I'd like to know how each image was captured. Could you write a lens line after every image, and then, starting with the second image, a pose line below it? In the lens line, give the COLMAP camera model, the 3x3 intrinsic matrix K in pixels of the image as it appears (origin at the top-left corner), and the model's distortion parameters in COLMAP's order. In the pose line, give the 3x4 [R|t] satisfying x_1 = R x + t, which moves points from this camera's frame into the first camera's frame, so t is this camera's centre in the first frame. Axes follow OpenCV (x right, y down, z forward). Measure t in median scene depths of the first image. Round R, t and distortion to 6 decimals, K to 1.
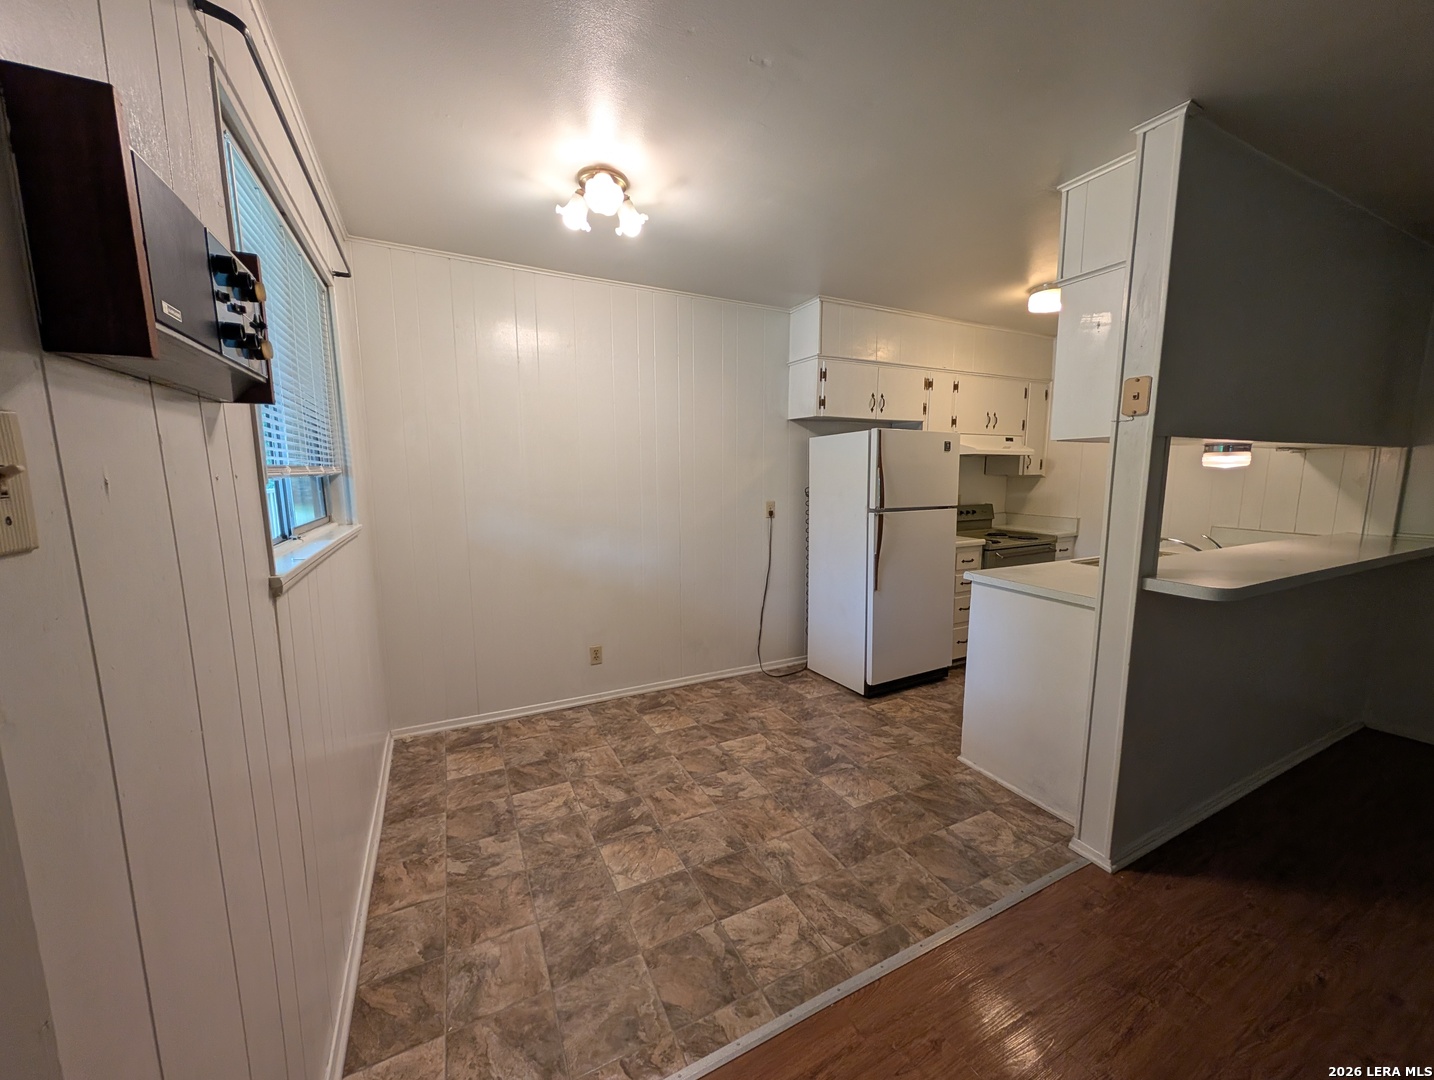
lens RADIAL K [[540.7, 0, 719.5], [0, 540.7, 541.6], [0, 0, 1]] dist [-0.000631, 0.000213]
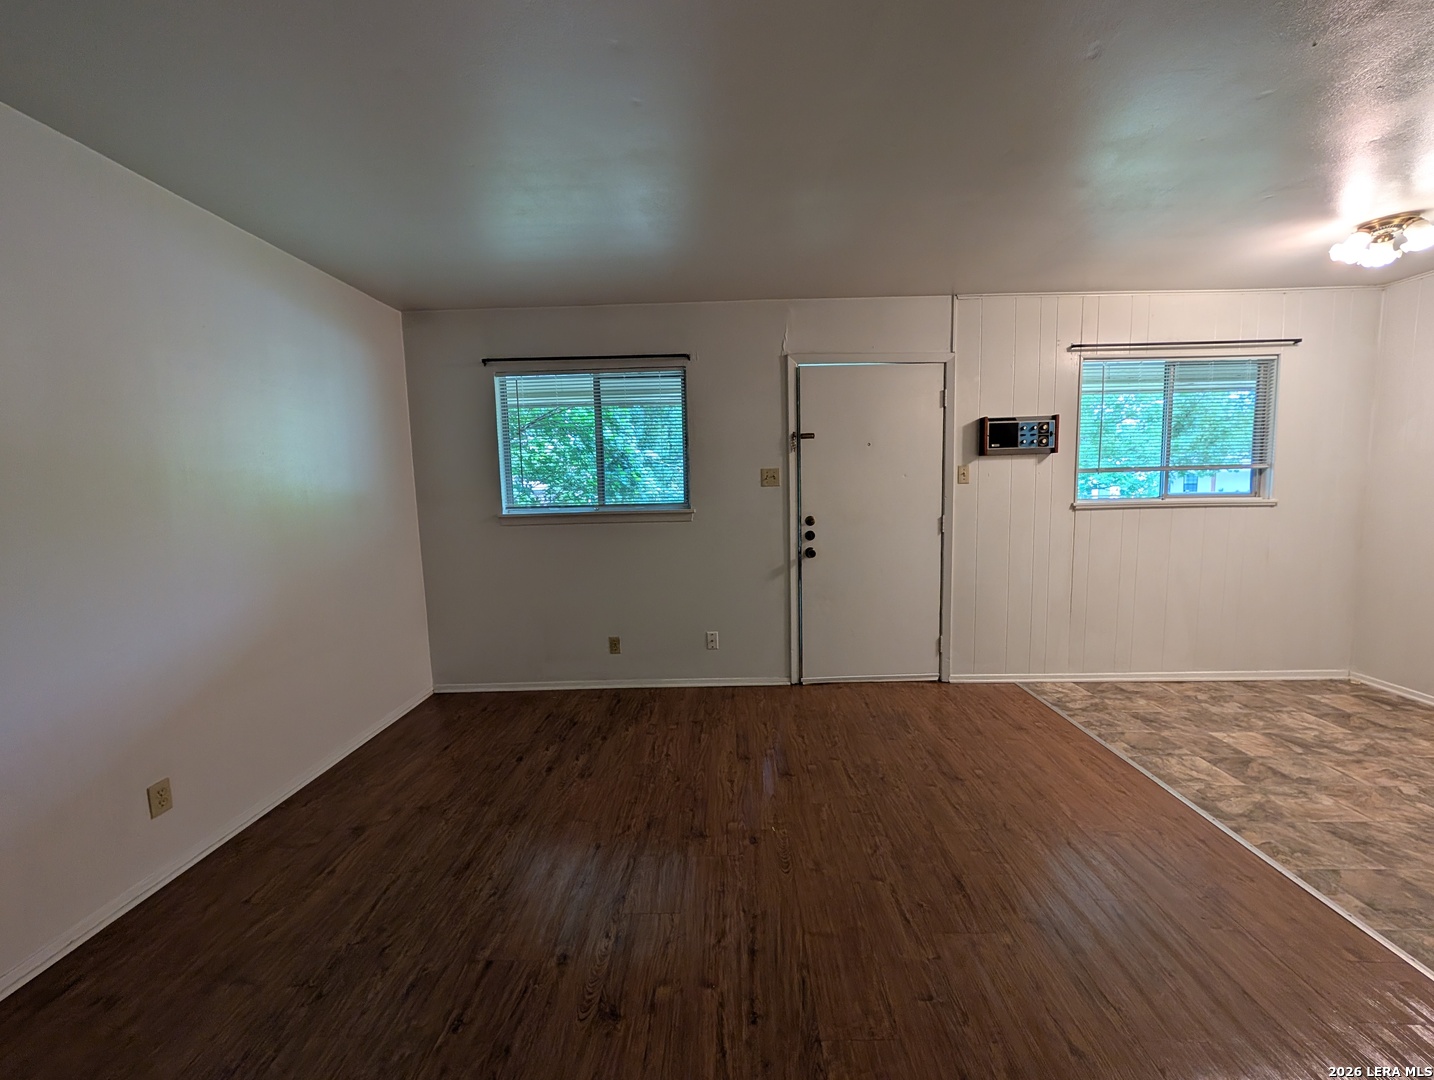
lens RADIAL K [[540.7, 0, 715.9], [0, 540.7, 541.9], [0, 0, 1]] dist [-0.000631, 0.000213]
pose [[-0.476978, 0.103567, -0.872792, 1.420910], [-0.091022, 0.981873, 0.166254, -0.022652], [0.874189, 0.158743, -0.458905, 0.298581]]
